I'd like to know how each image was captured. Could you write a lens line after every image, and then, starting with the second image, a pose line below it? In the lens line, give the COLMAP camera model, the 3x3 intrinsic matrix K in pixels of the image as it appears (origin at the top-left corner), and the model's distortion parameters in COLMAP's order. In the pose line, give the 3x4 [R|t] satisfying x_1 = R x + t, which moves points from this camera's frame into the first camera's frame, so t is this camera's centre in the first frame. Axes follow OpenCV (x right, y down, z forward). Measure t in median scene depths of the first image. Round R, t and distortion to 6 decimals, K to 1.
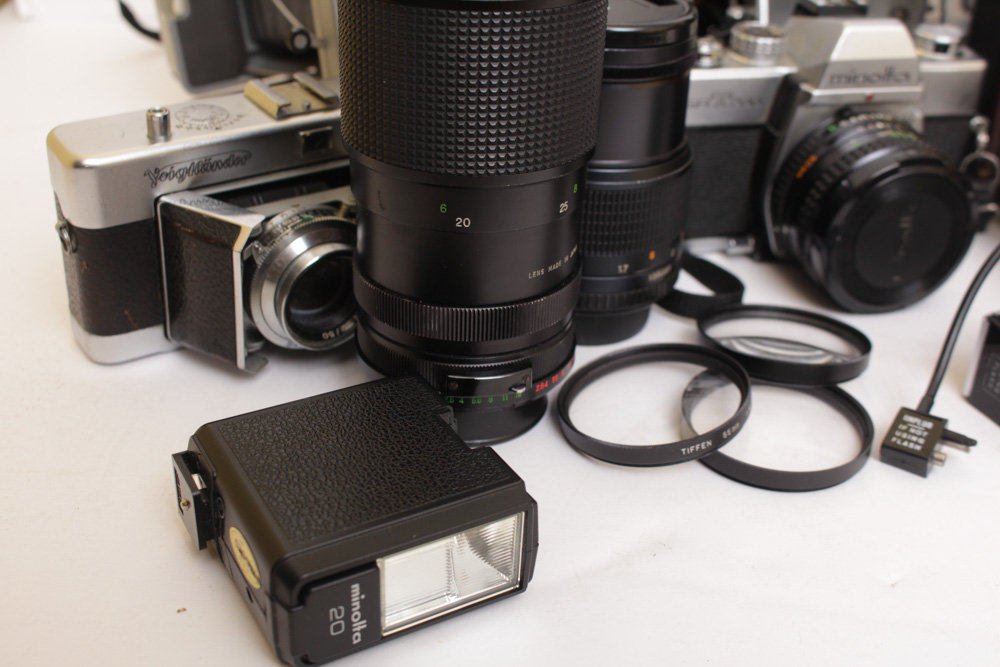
lens RADIAL K [[1143.1, 0, 494.0], [0, 1143.1, 338.0], [0, 0, 1]] dist [-0.073685, 0.000000]
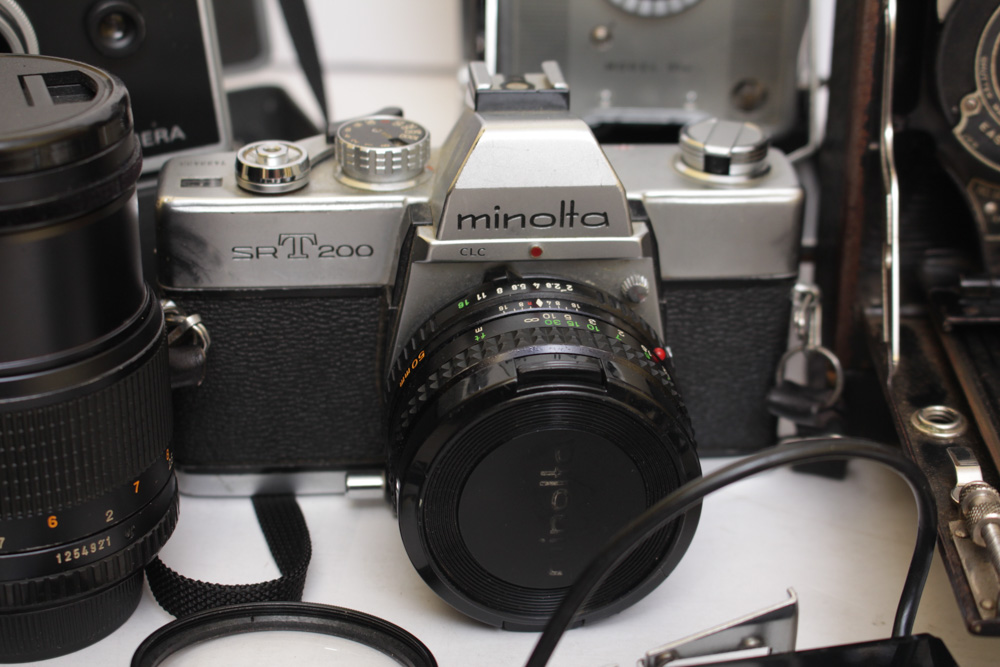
lens RADIAL K [[1659.1, 0, 504.7], [0, 1659.1, 338.3], [0, 0, 1]] dist [-0.030786, 0.000000]
pose [[0.991398, 0.045313, -0.122787, 0.499711], [-0.055774, 0.994976, -0.083140, -0.115806], [0.118403, 0.089273, 0.988944, 0.194798]]
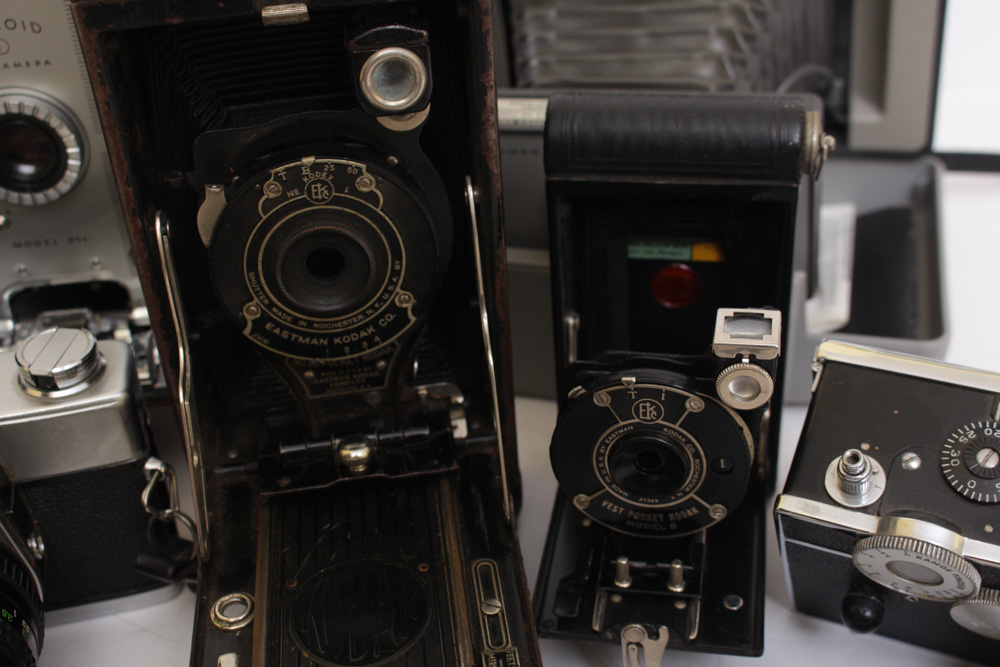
lens RADIAL K [[1243.9, 0, 502.8], [0, 1243.9, 336.7], [0, 0, 1]] dist [-0.078303, 0.000000]
pose [[0.997834, -0.062589, -0.020244, 0.849783], [0.063721, 0.996092, 0.061157, -0.389129], [0.016337, -0.062315, 0.997923, 0.374668]]
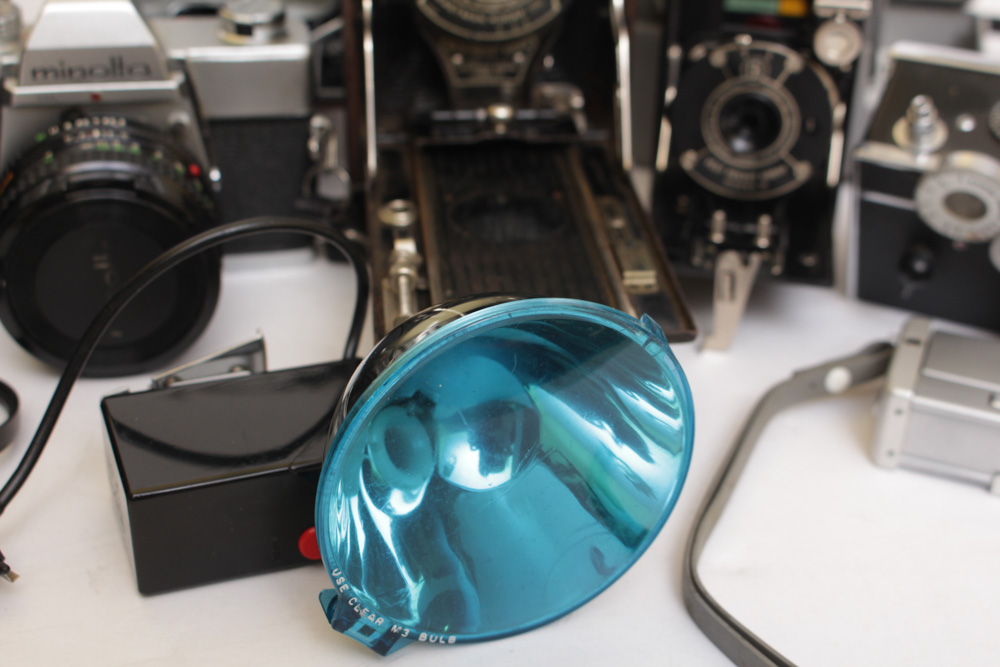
lens RADIAL K [[1394.8, 0, 504.0], [0, 1394.8, 332.7], [0, 0, 1]] dist [-0.081372, 0.000000]
pose [[0.999737, 0.014458, 0.017790, 0.704115], [-0.014373, 0.999885, -0.004882, -0.060956], [-0.017859, 0.004625, 0.999830, 0.066445]]
